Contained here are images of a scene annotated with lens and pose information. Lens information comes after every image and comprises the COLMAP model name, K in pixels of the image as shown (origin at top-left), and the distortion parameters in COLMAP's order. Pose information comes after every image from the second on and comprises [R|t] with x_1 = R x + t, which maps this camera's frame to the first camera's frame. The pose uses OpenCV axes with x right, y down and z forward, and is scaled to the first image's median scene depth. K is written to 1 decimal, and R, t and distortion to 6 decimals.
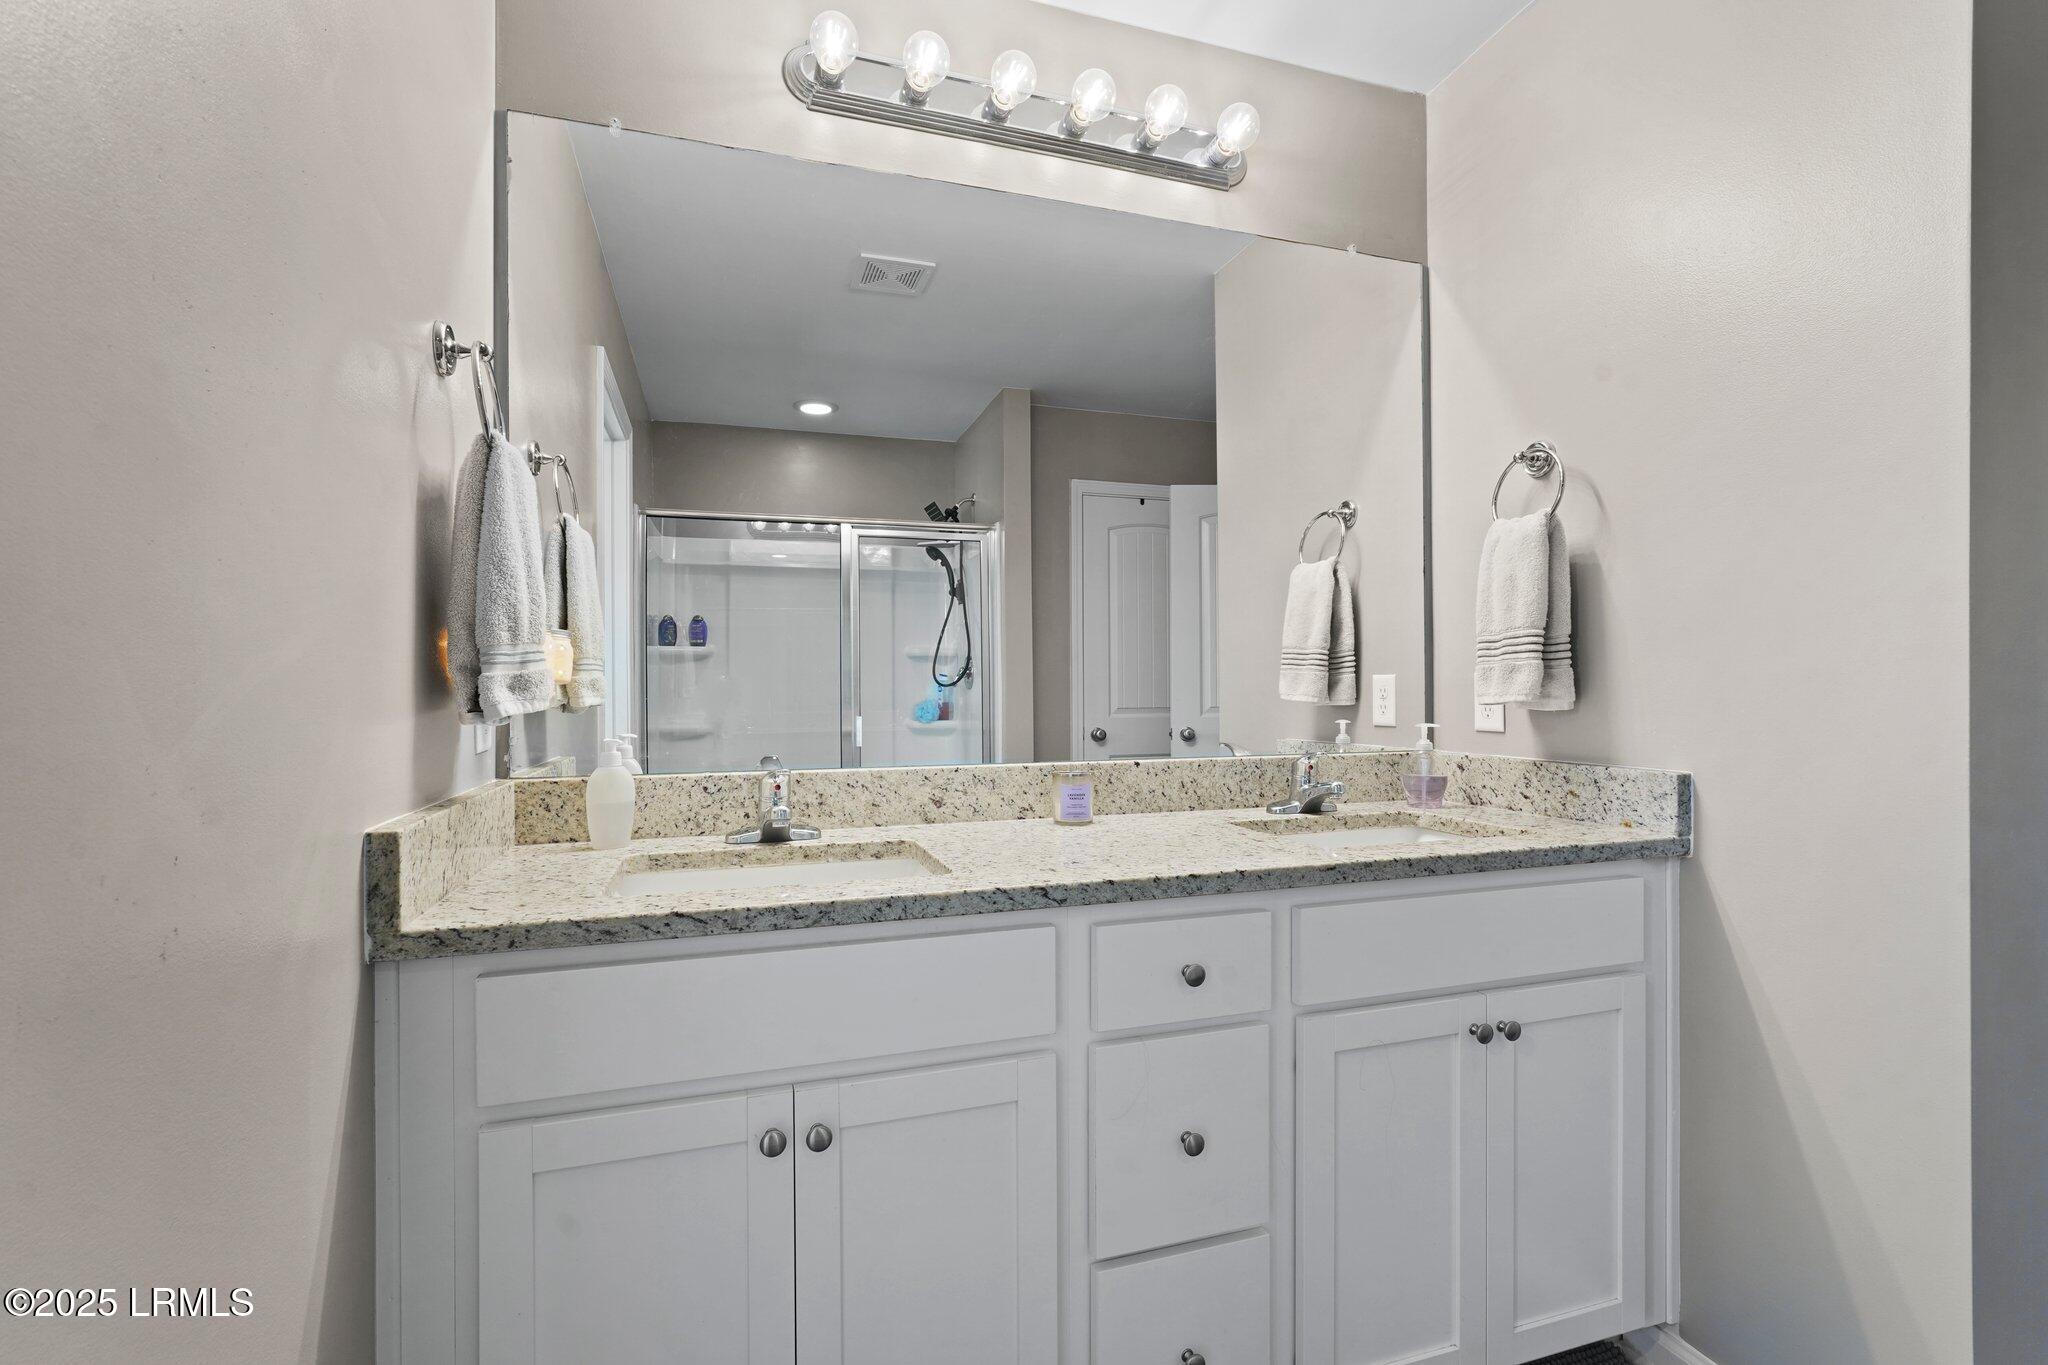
lens RADIAL K [[918.0, 0, 1020.7], [0, 918.0, 687.3], [0, 0, 1]] dist [-0.005106, 0.003109]
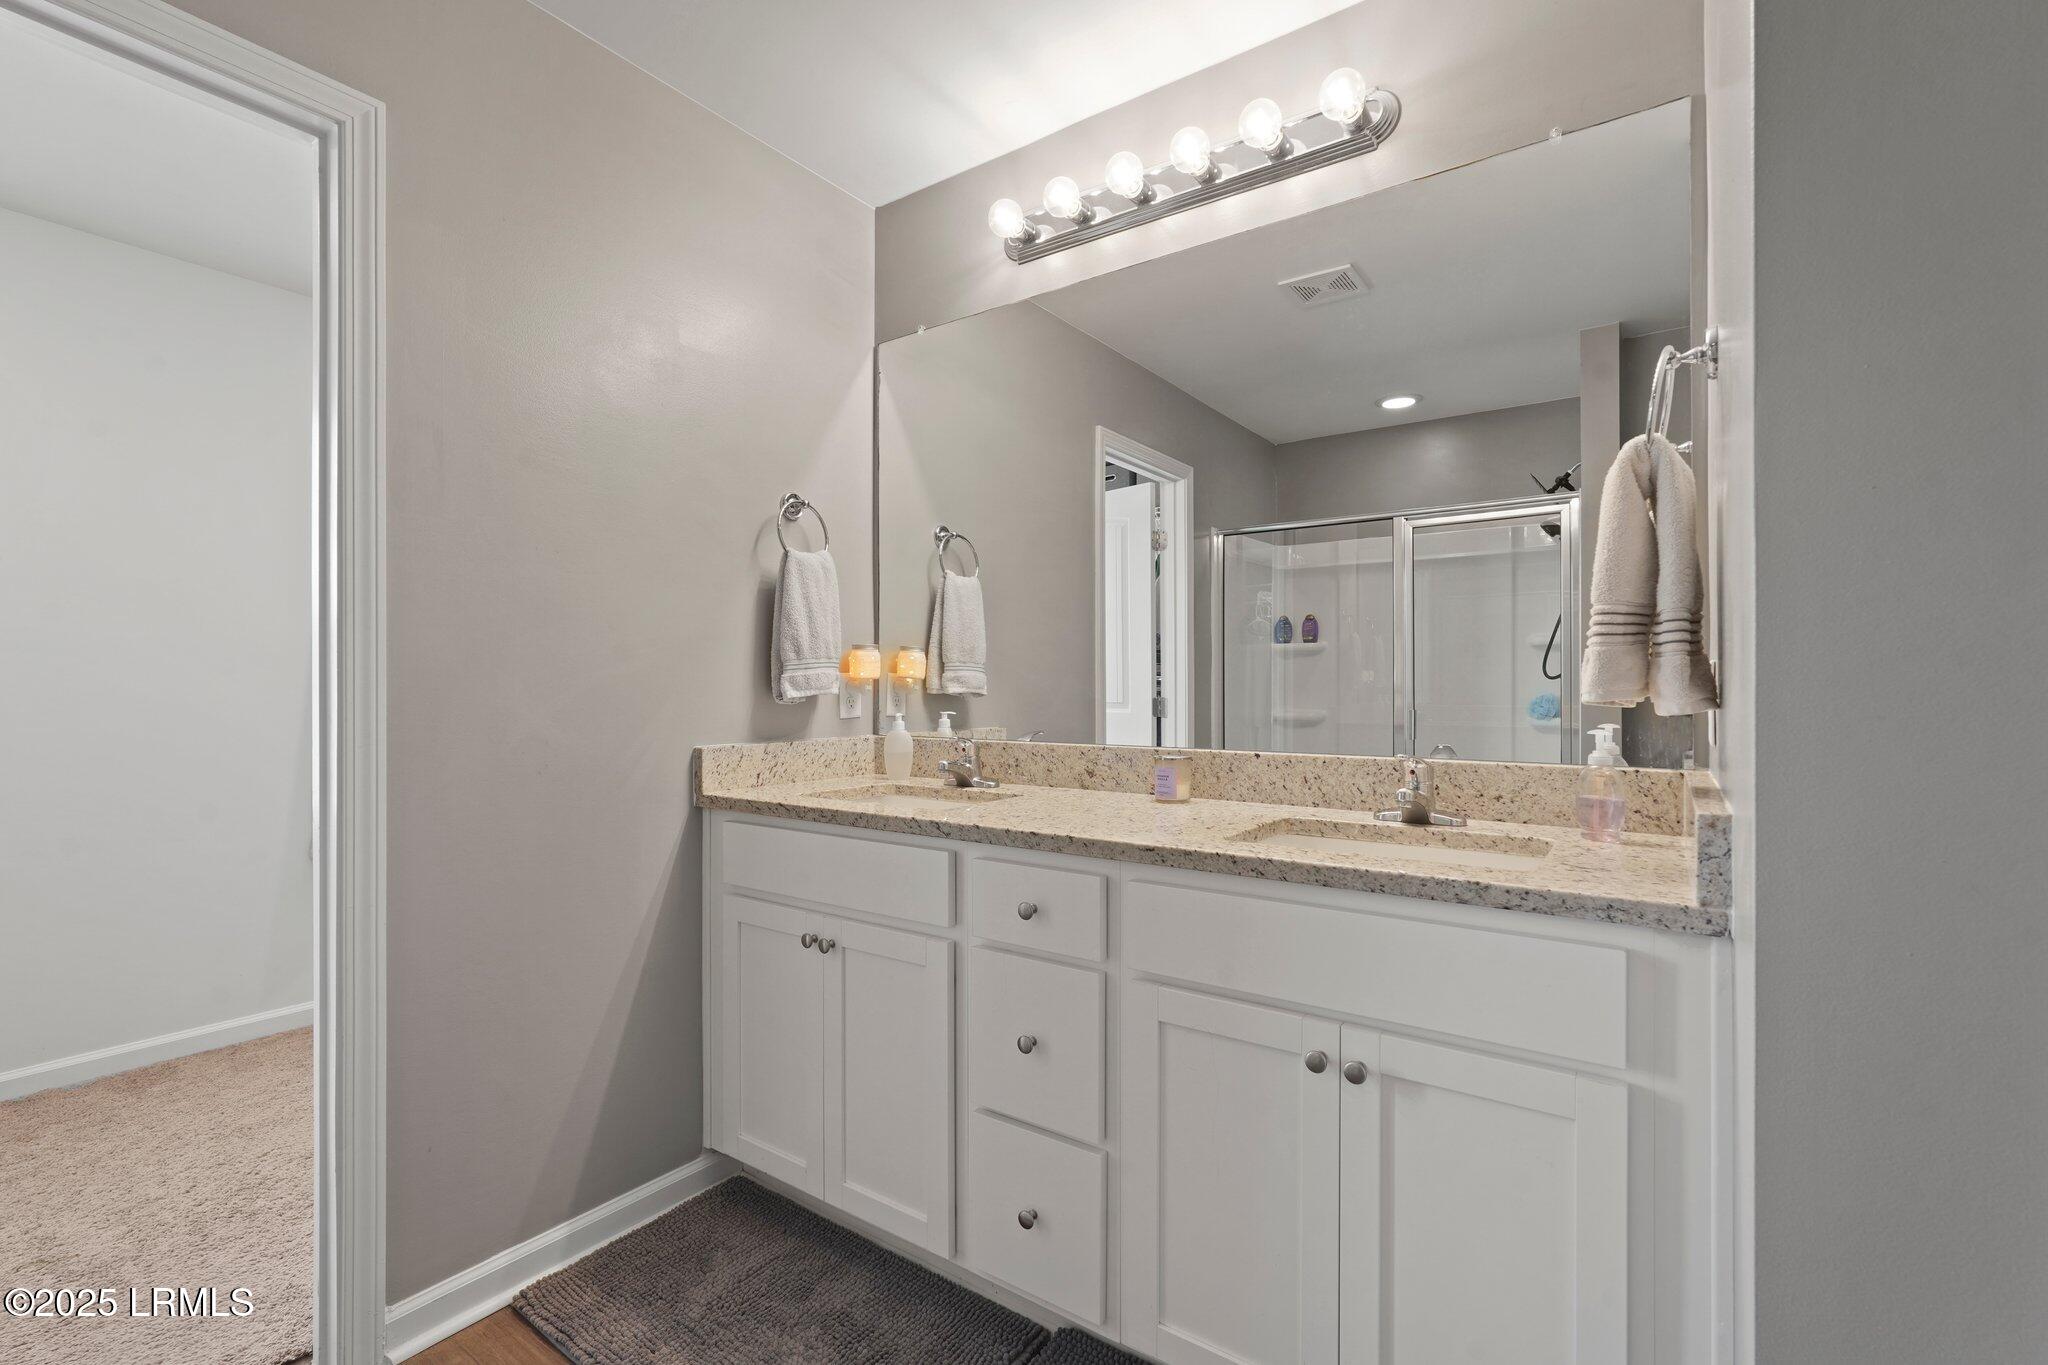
lens RADIAL K [[918.0, 0, 1025.5], [0, 918.0, 681.0], [0, 0, 1]] dist [-0.005106, 0.003109]
pose [[0.590421, 0.000795, -0.807095, 0.984745], [0.001342, 0.999997, 0.001967, -0.004152], [0.807094, -0.002245, 0.590418, 0.208083]]
